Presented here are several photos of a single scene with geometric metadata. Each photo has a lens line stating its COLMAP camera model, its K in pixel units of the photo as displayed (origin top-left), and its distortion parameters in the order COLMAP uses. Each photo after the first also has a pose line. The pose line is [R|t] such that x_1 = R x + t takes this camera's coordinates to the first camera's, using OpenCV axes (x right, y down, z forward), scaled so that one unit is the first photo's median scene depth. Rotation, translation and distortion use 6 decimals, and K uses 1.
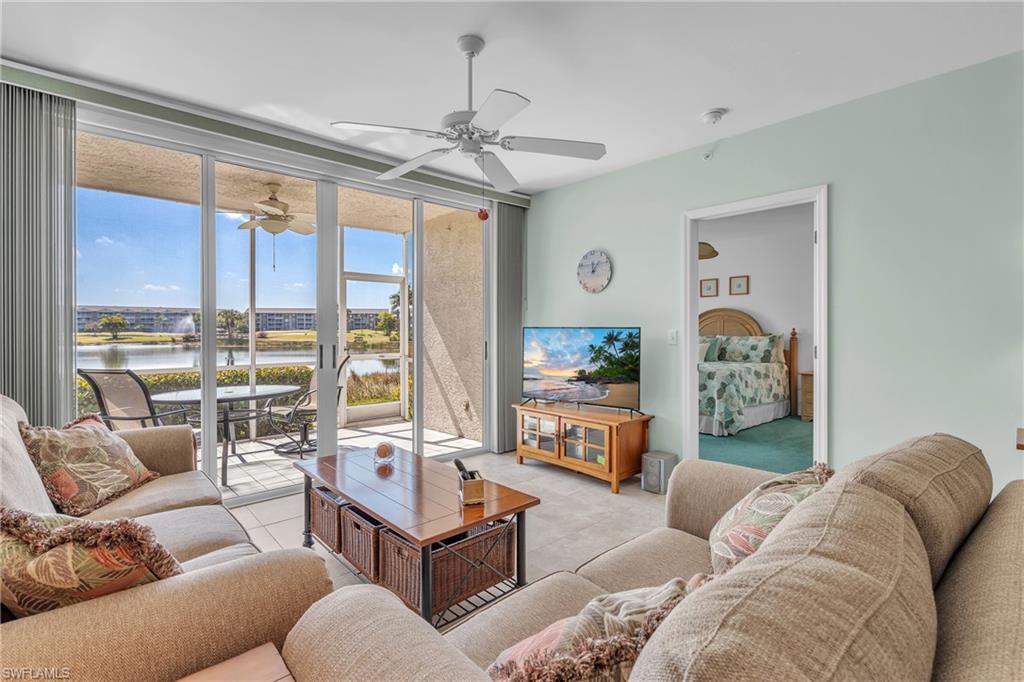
lens RADIAL K [[473.7, 0, 512.9], [0, 473.7, 333.2], [0, 0, 1]] dist [-0.000009, 0.000334]
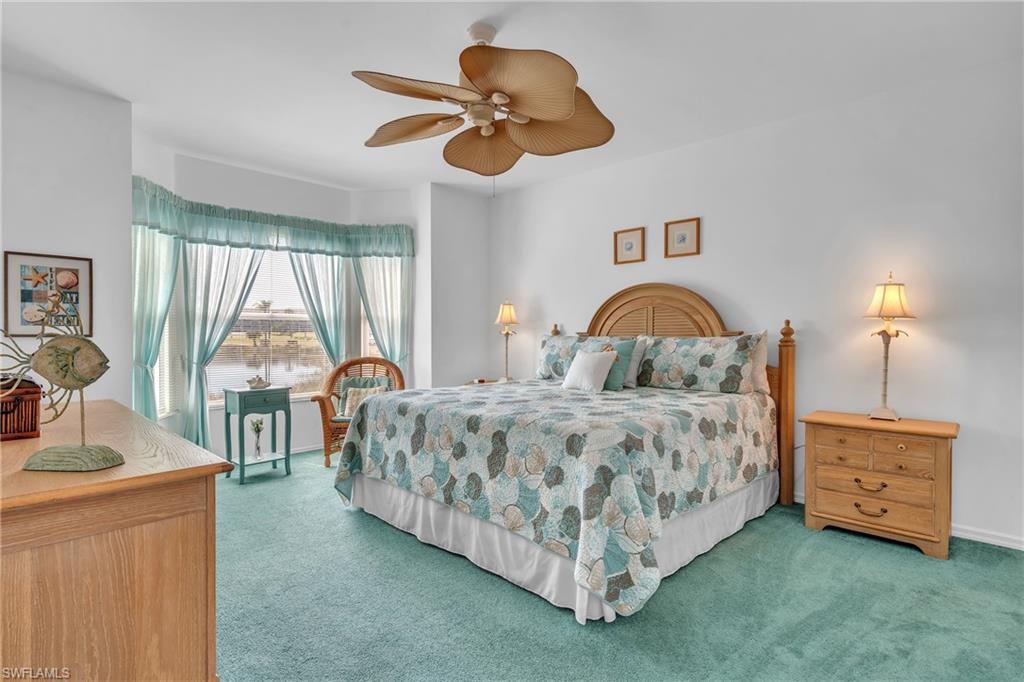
lens RADIAL K [[511.8, 0, 513.8], [0, 511.8, 335.0], [0, 0, 1]] dist [0.002797, 0.001068]
pose [[0.997522, 0.003290, 0.070273, 0.284390], [-0.003060, 0.999990, -0.003376, 0.006934], [-0.070283, 0.003152, 0.997522, 0.508910]]
